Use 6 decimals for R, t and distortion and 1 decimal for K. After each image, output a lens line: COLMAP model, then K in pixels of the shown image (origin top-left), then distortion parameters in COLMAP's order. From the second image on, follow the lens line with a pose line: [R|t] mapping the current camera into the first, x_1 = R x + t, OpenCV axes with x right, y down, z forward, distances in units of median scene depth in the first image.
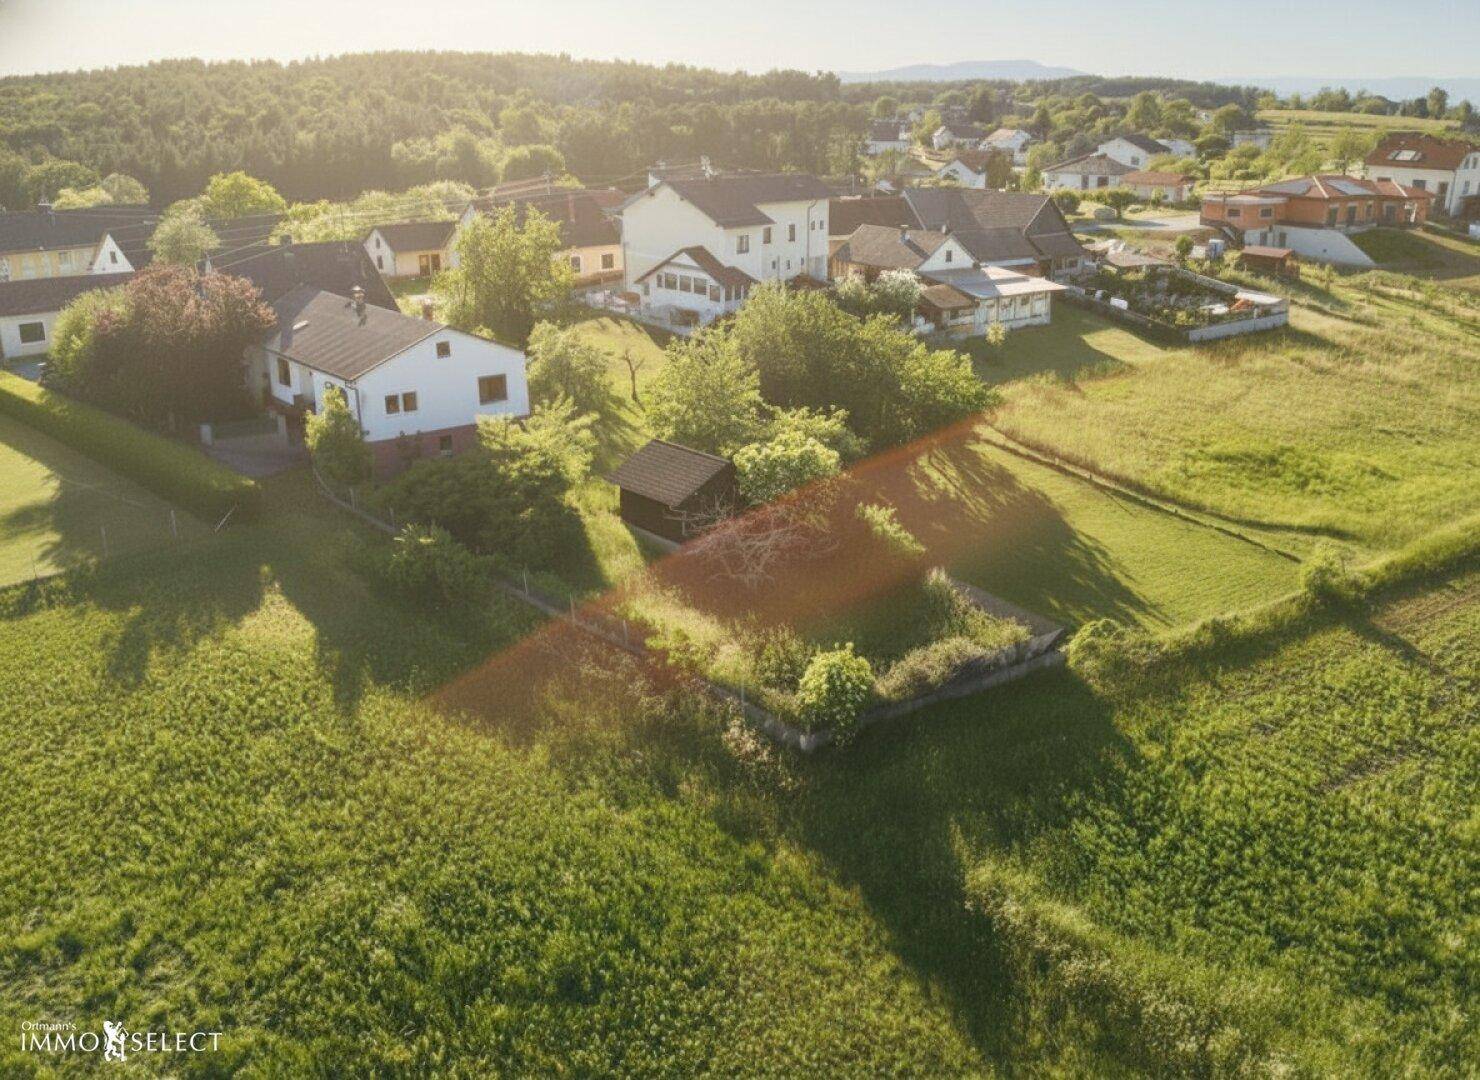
lens RADIAL K [[1175.0, 0, 784.8], [0, 1175.0, 552.7], [0, 0, 1]] dist [0.105509, -0.188574]
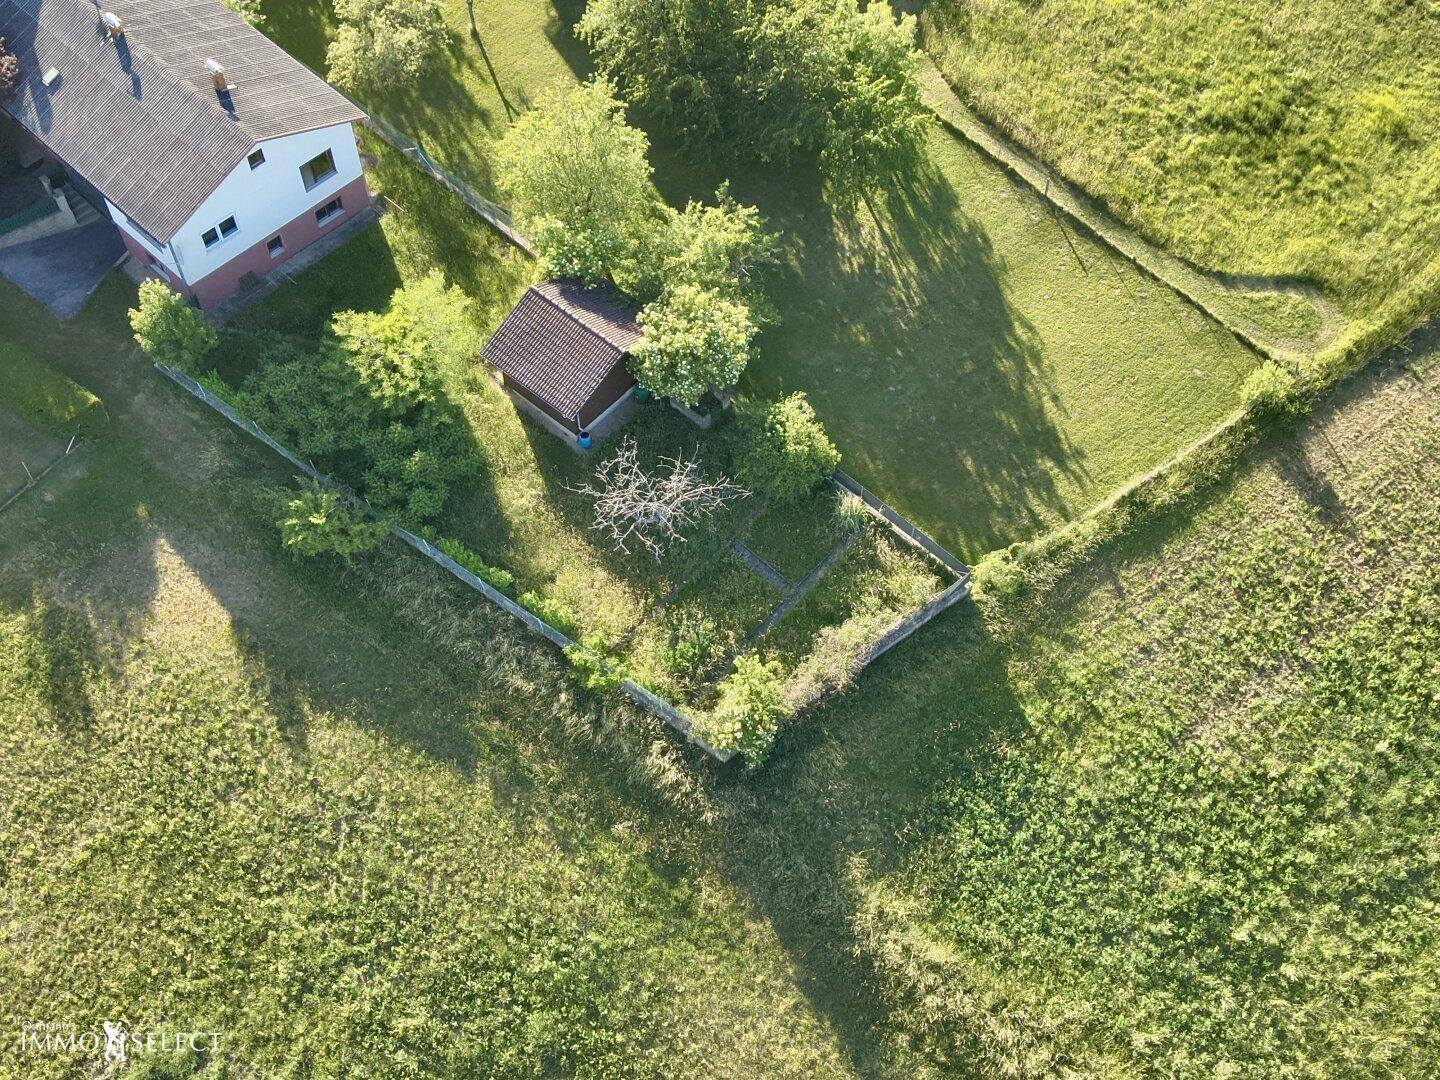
lens RADIAL K [[1607.4, 0, 760.7], [0, 1607.4, 539.3], [0, 0, 1]] dist [0.232885, -0.571738]
pose [[0.998486, -0.040208, 0.037540, 0.003711], [0.010214, 0.806081, 0.591717, -0.641617], [-0.054053, -0.590437, 0.805271, -0.075027]]
